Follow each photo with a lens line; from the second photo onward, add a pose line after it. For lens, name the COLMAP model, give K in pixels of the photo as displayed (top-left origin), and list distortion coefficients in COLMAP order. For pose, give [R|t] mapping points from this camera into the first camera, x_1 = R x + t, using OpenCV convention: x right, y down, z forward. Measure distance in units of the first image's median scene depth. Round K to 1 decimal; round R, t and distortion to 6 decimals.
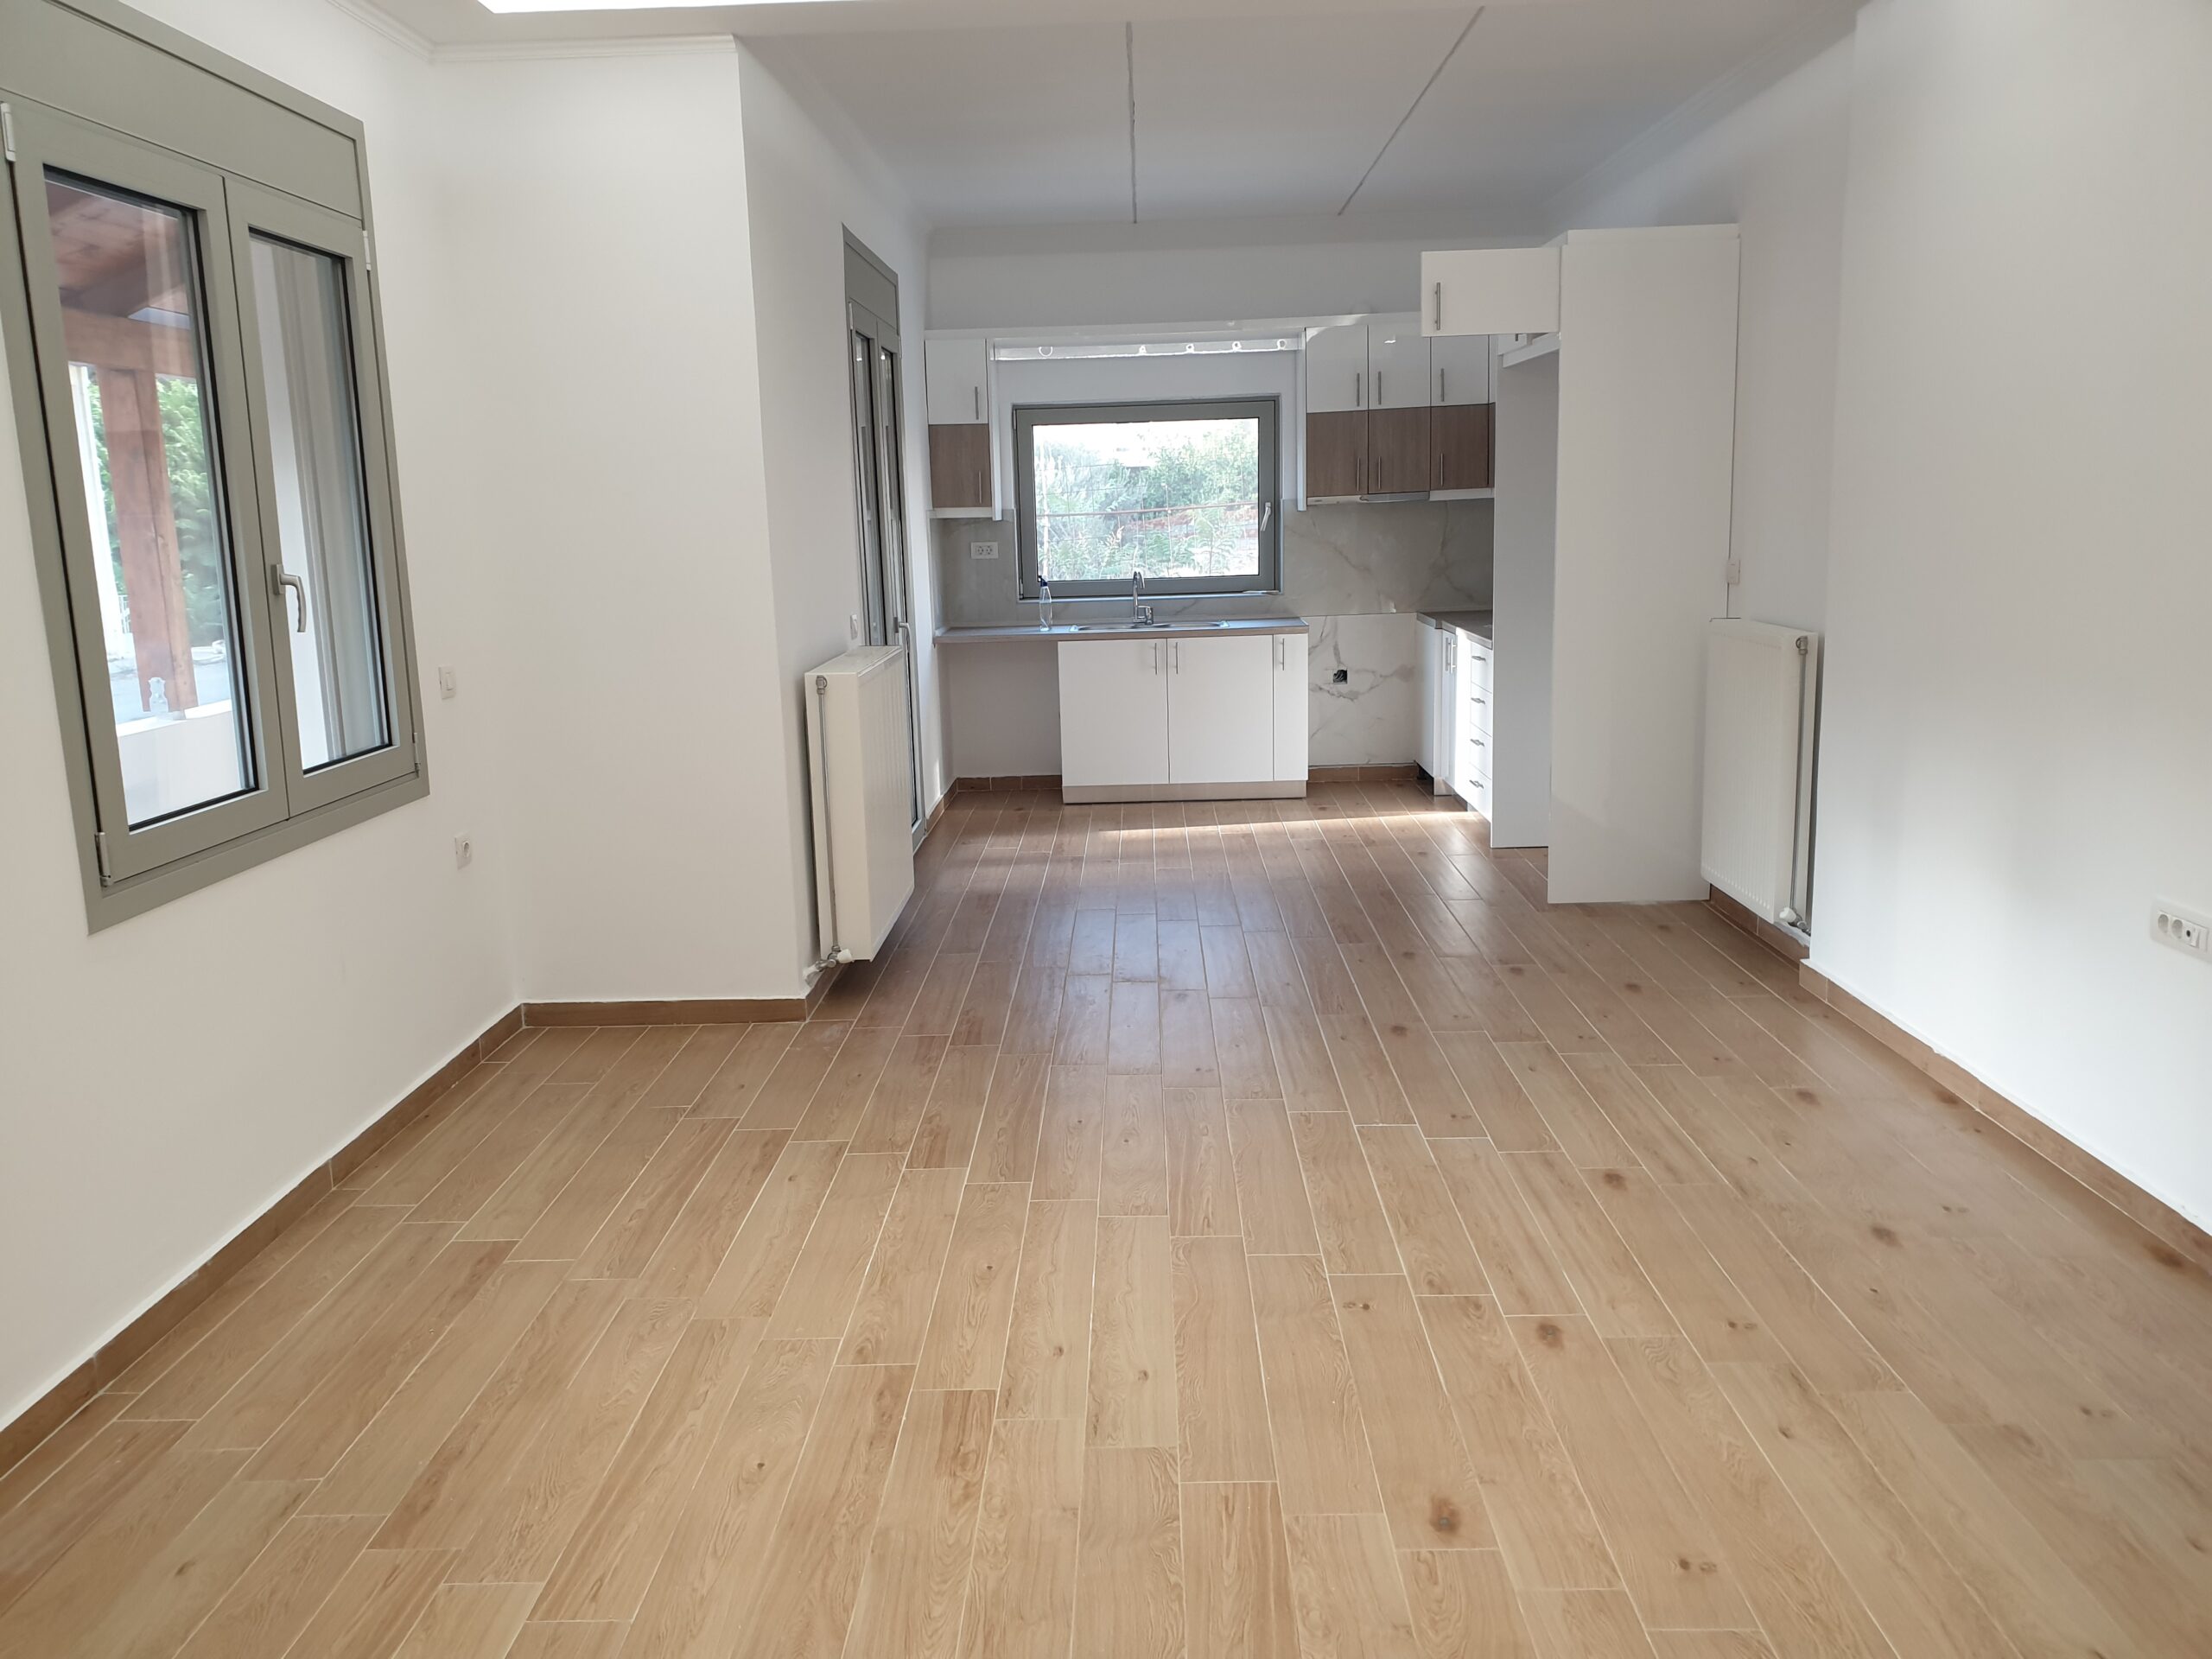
lens RADIAL K [[1743.2, 0, 1096.7], [0, 1743.2, 885.7], [0, 0, 1]] dist [0.049288, -0.035294]
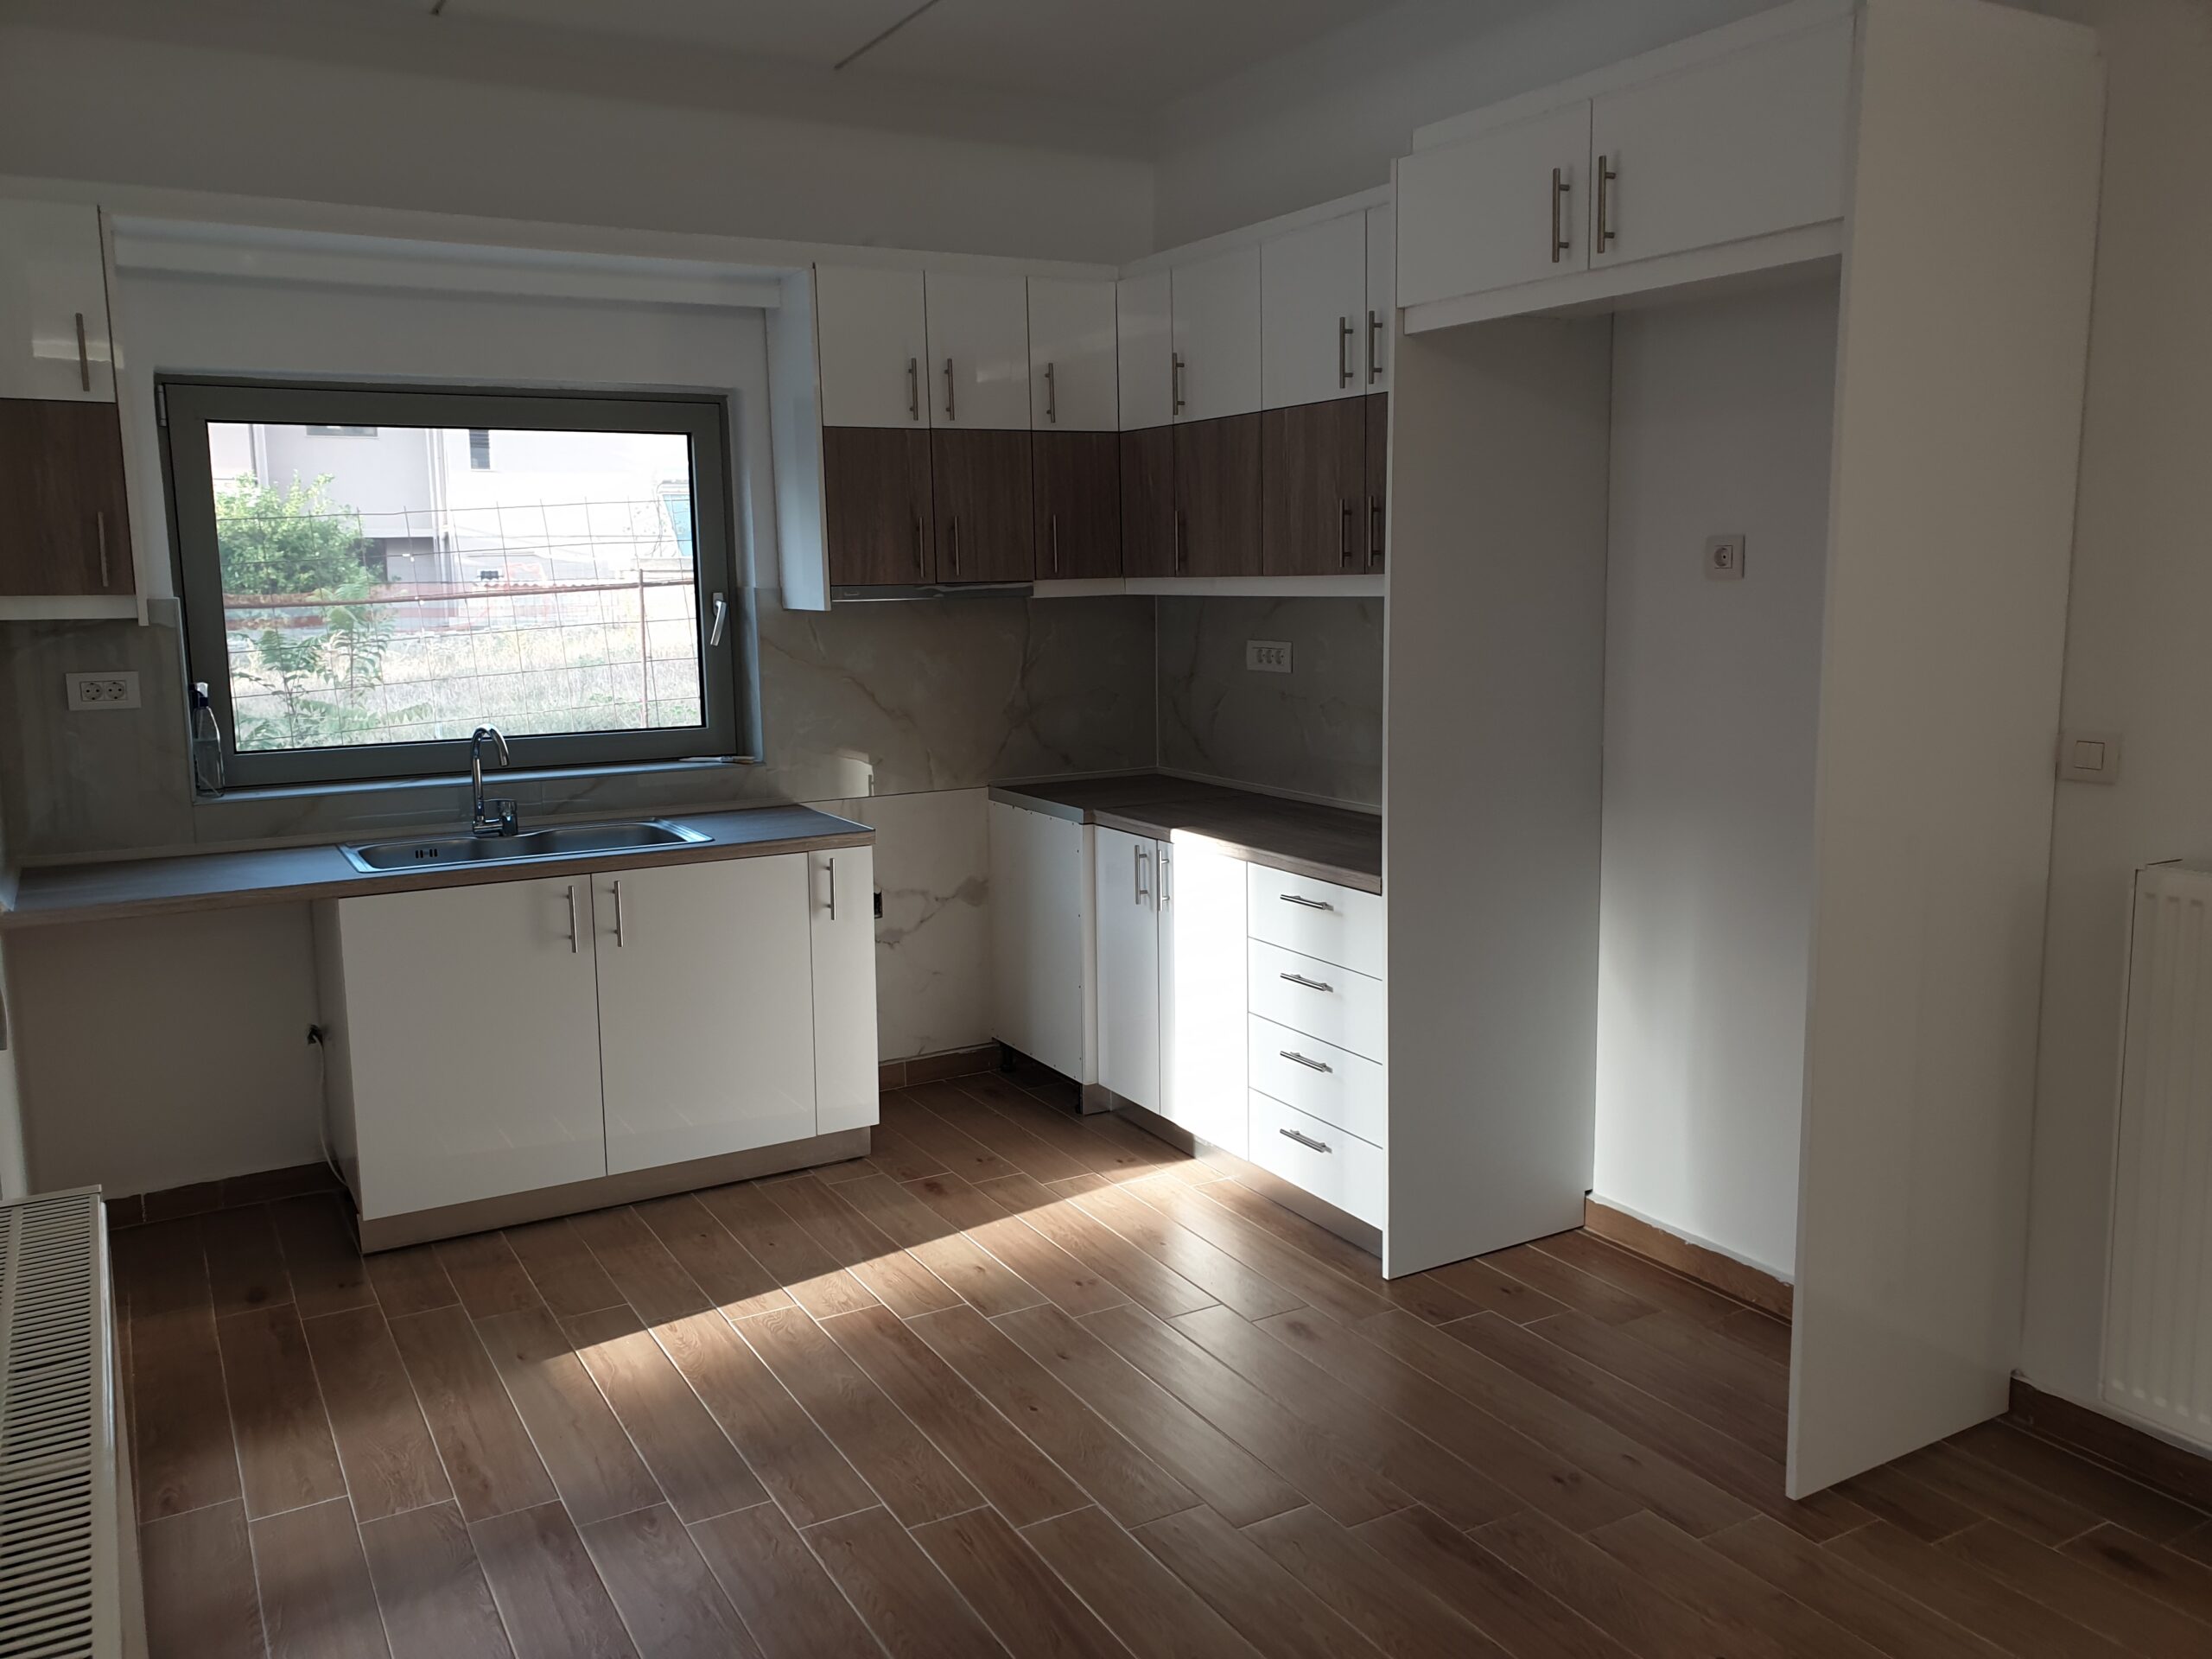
lens RADIAL K [[1743.2, 0, 1112.1], [0, 1743.2, 825.7], [0, 0, 1]] dist [0.049288, -0.035294]
pose [[0.852340, -0.057729, 0.519792, -0.083159], [0.099686, 0.993600, -0.053113, -0.112862], [-0.513399, 0.097086, 0.852640, 0.509757]]
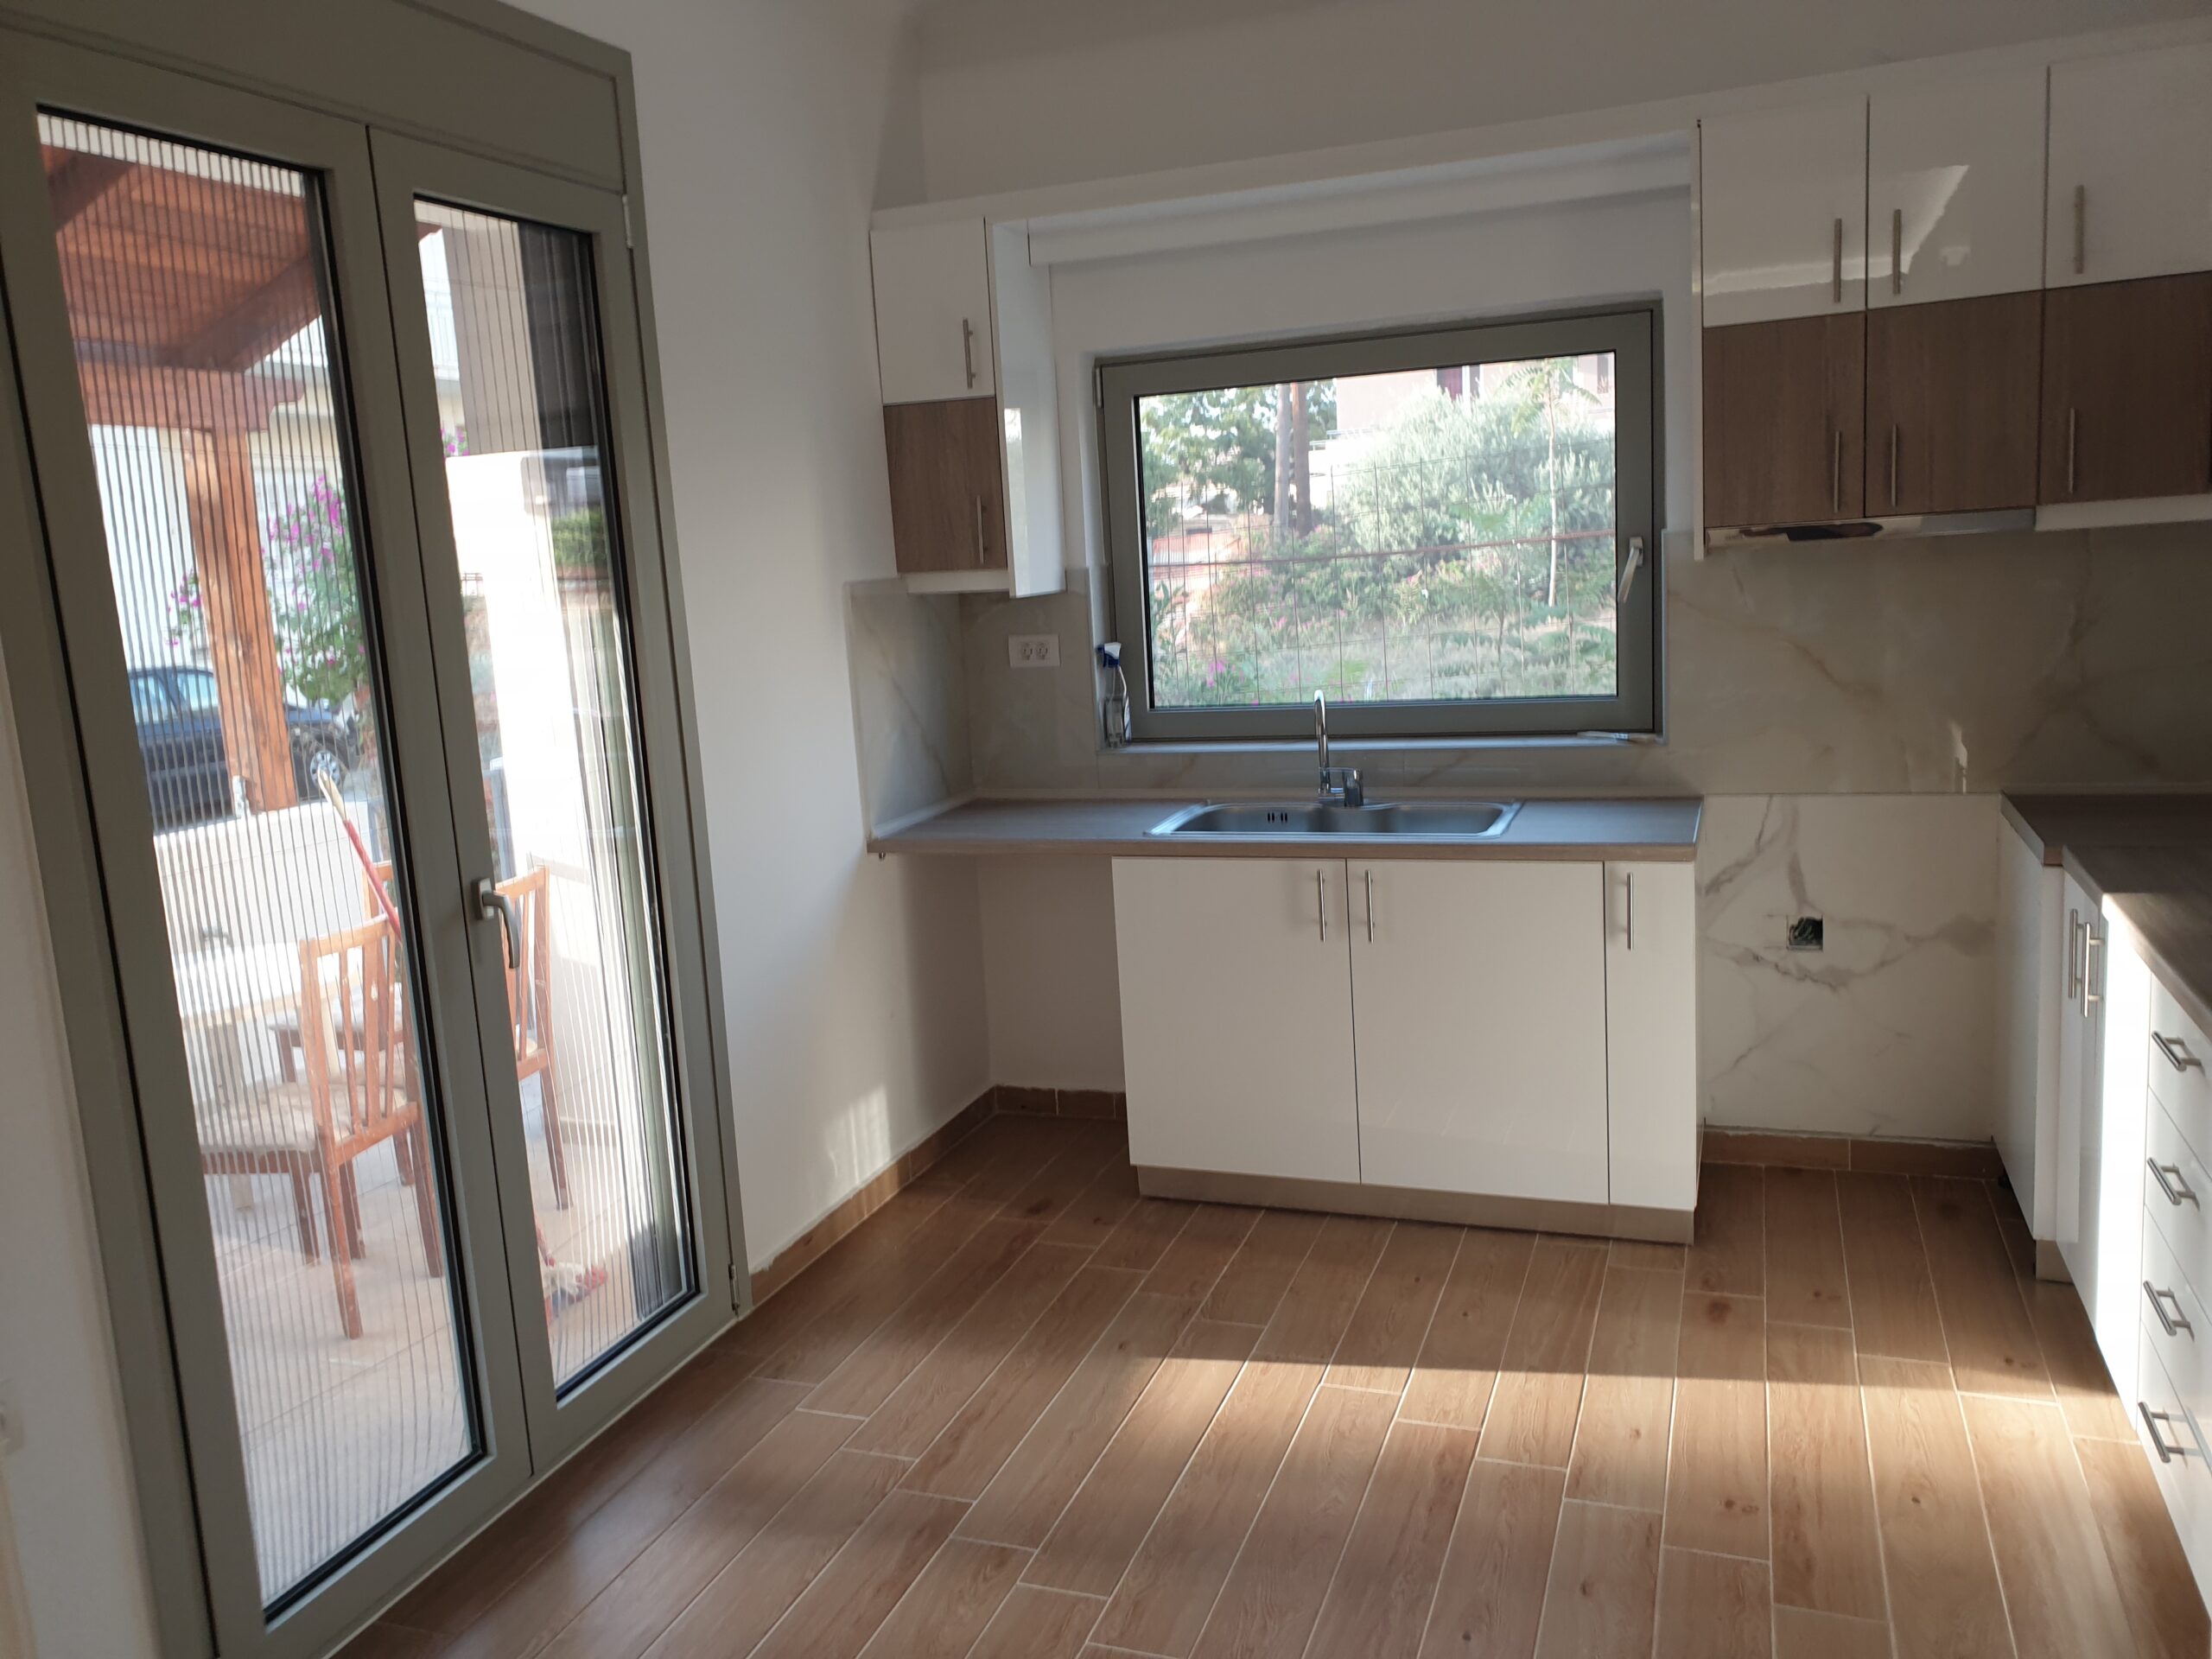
lens RADIAL K [[1743.2, 0, 1107.5], [0, 1743.2, 818.5], [0, 0, 1]] dist [0.049288, -0.035294]
pose [[0.942834, 0.027369, -0.332138, 0.125554], [-0.041464, 0.998512, -0.035423, -0.131035], [0.330675, 0.047170, 0.942565, 0.555069]]
